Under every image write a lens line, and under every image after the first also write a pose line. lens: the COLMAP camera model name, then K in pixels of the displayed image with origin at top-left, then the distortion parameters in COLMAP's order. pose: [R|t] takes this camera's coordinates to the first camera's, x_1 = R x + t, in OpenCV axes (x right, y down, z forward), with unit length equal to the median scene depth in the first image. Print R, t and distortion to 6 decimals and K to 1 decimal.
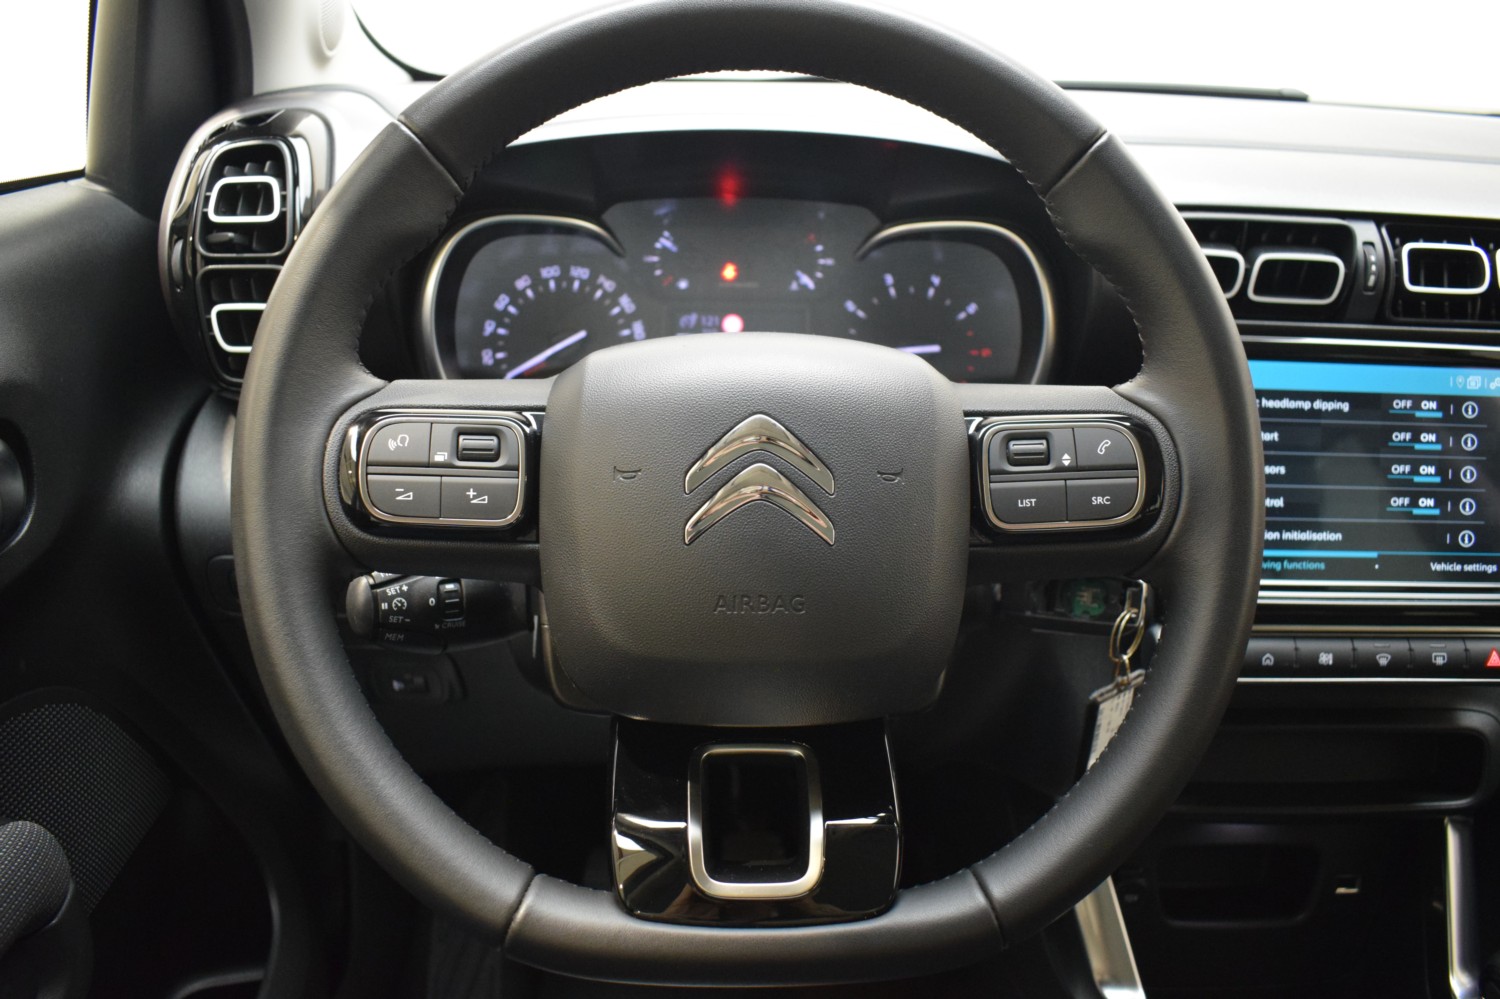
lens RADIAL K [[1196.9, 0, 730.1], [0, 1196.9, 485.8], [0, 0, 1]] dist [-0.072045, 0.015645]
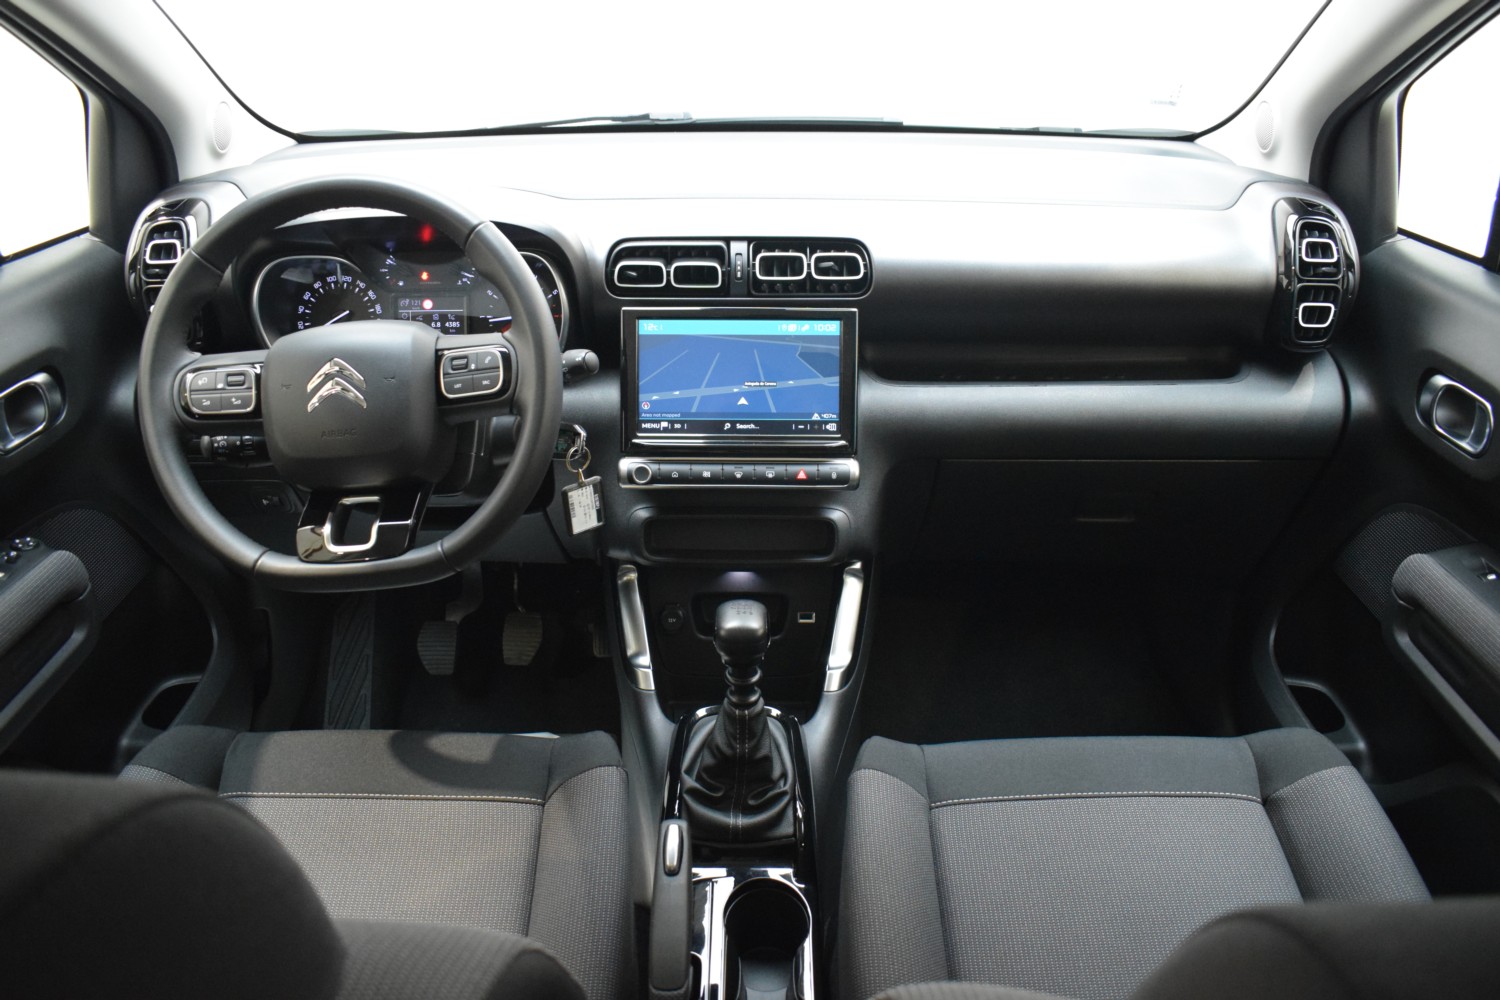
lens RADIAL K [[1196.9, 0, 763.7], [0, 1196.9, 504.1], [0, 0, 1]] dist [-0.072045, 0.015645]
pose [[0.998830, -0.009908, -0.047331, 0.724673], [0.012848, 0.997981, 0.062203, 0.079092], [0.046619, -0.062739, 0.996941, -0.996303]]
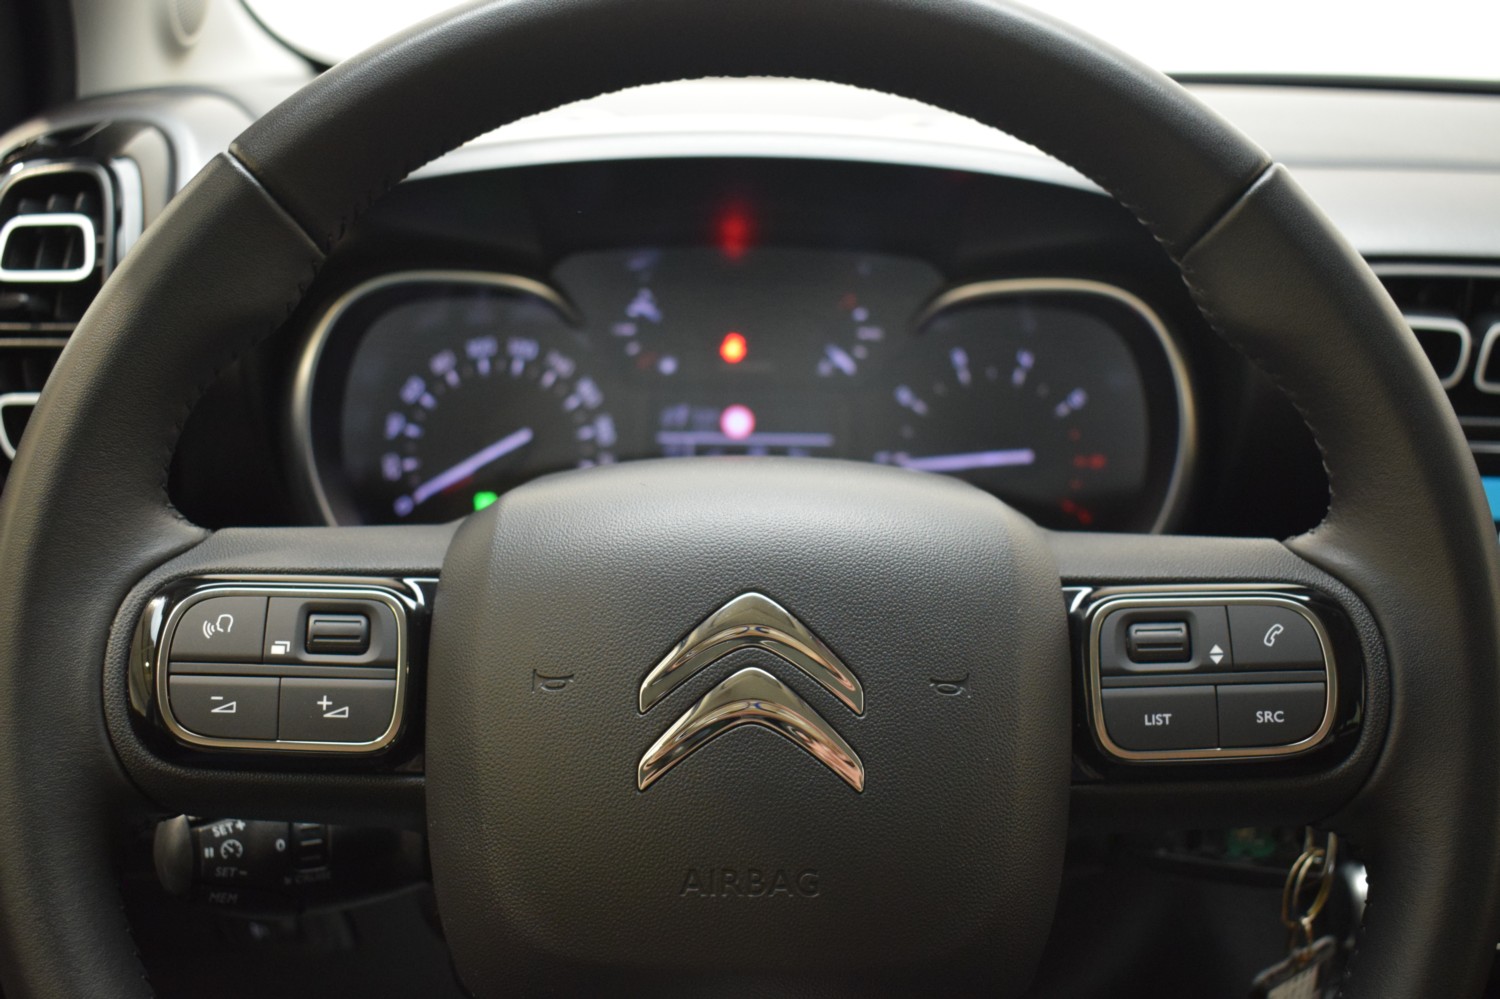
lens RADIAL K [[1560.7, 0, 742.2], [0, 1560.7, 488.4], [0, 0, 1]] dist [-0.044606, 0.000000]
pose [[0.999849, 0.003081, -0.017124, 0.024808], [-0.004114, 0.998152, -0.060628, -0.047479], [0.016906, 0.060689, 0.998014, 0.095284]]
